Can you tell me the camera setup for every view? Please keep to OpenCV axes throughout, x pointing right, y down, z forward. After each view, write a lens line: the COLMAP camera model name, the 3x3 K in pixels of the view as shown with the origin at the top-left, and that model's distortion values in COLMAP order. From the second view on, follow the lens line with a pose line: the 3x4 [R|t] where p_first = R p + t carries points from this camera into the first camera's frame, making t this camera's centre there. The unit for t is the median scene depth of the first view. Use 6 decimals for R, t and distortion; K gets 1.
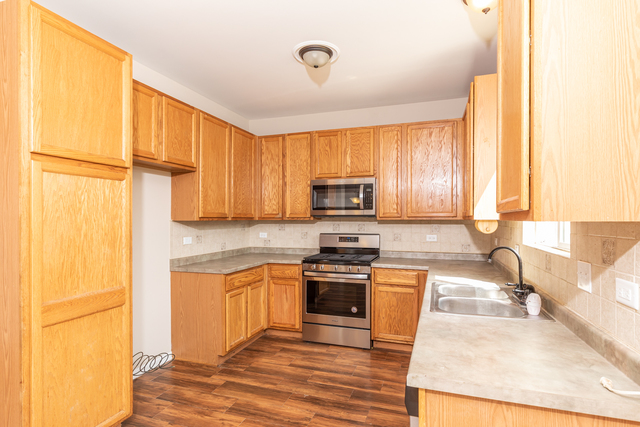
lens RADIAL K [[347.6, 0, 323.4], [0, 347.6, 220.5], [0, 0, 1]] dist [-0.001666, 0.000379]
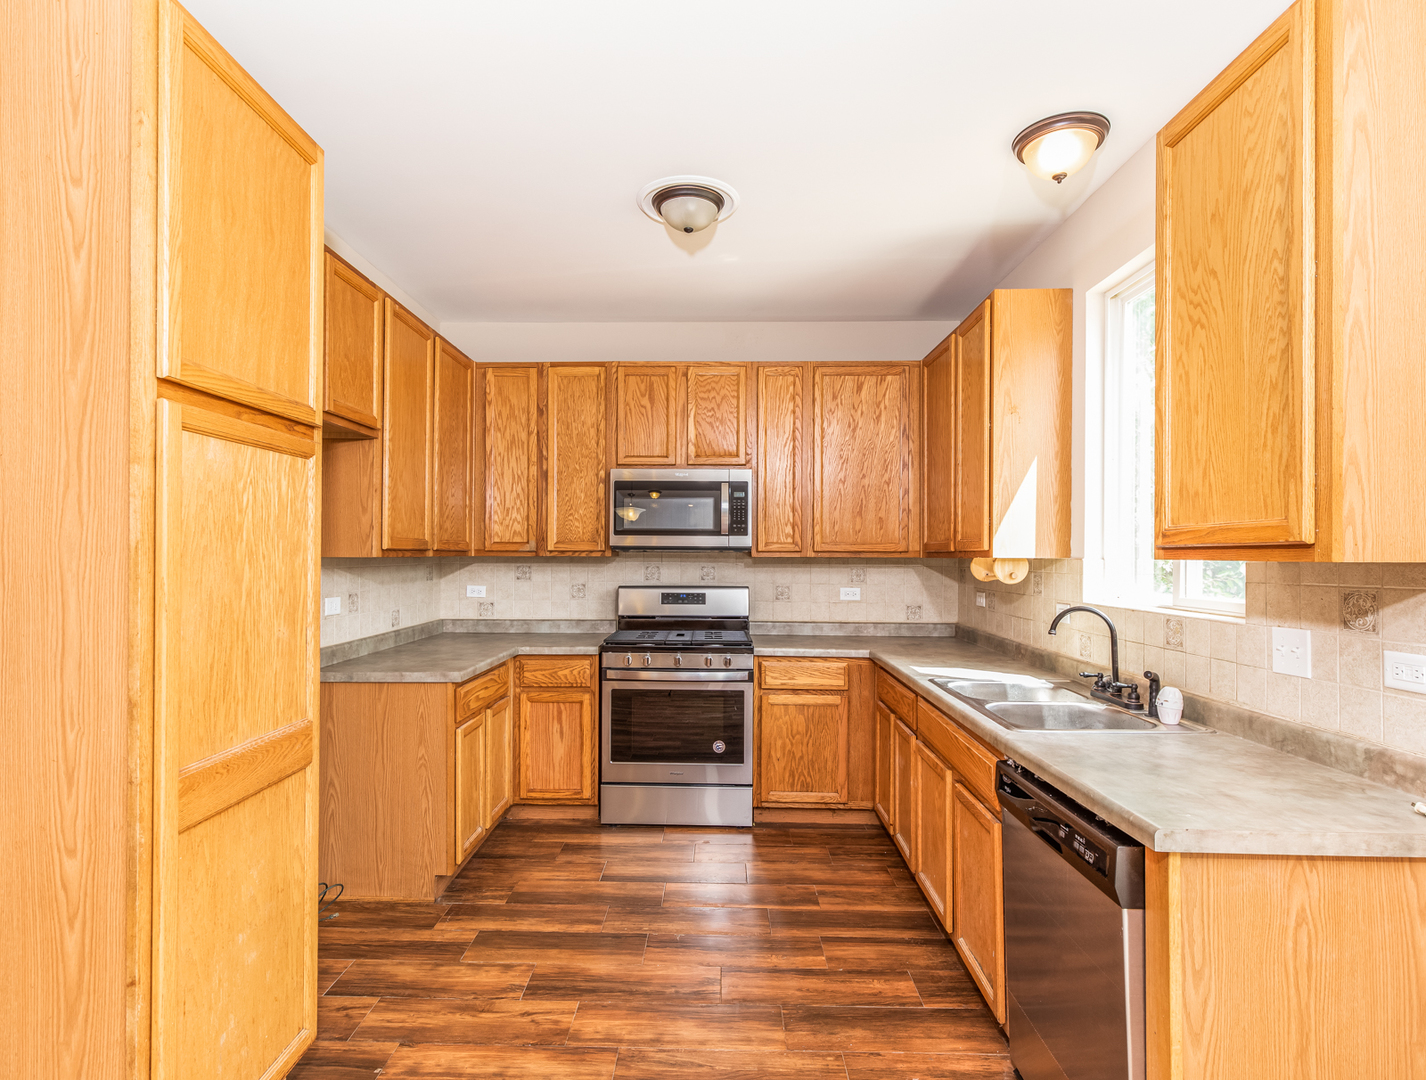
lens RADIAL K [[766.3, 0, 712.5], [0, 766.3, 551.7], [0, 0, 1]] dist [0.002879, -0.000442]
pose [[0.954570, 0.006093, 0.297924, -0.232621], [-0.003680, 0.999956, -0.008659, 0.000160], [-0.297963, 0.007170, 0.954550, 0.004368]]
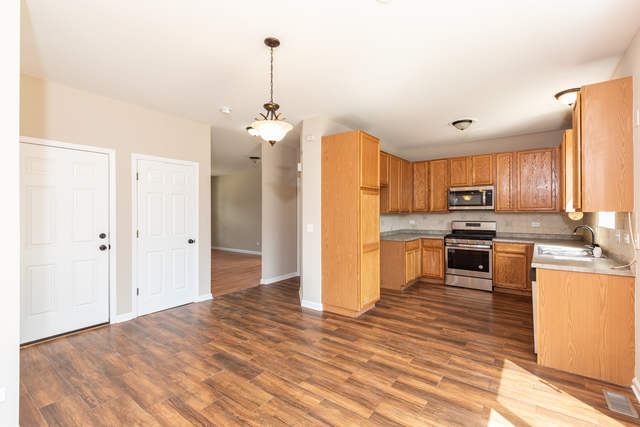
lens RADIAL K [[291.8, 0, 320.9], [0, 291.8, 210.8], [0, 0, 1]] dist [0.001326, 0.000119]
pose [[0.948838, -0.003269, -0.315746, -0.192948], [0.000342, 0.999956, -0.009326, 0.003963], [0.315763, 0.008741, 0.948798, -0.554386]]
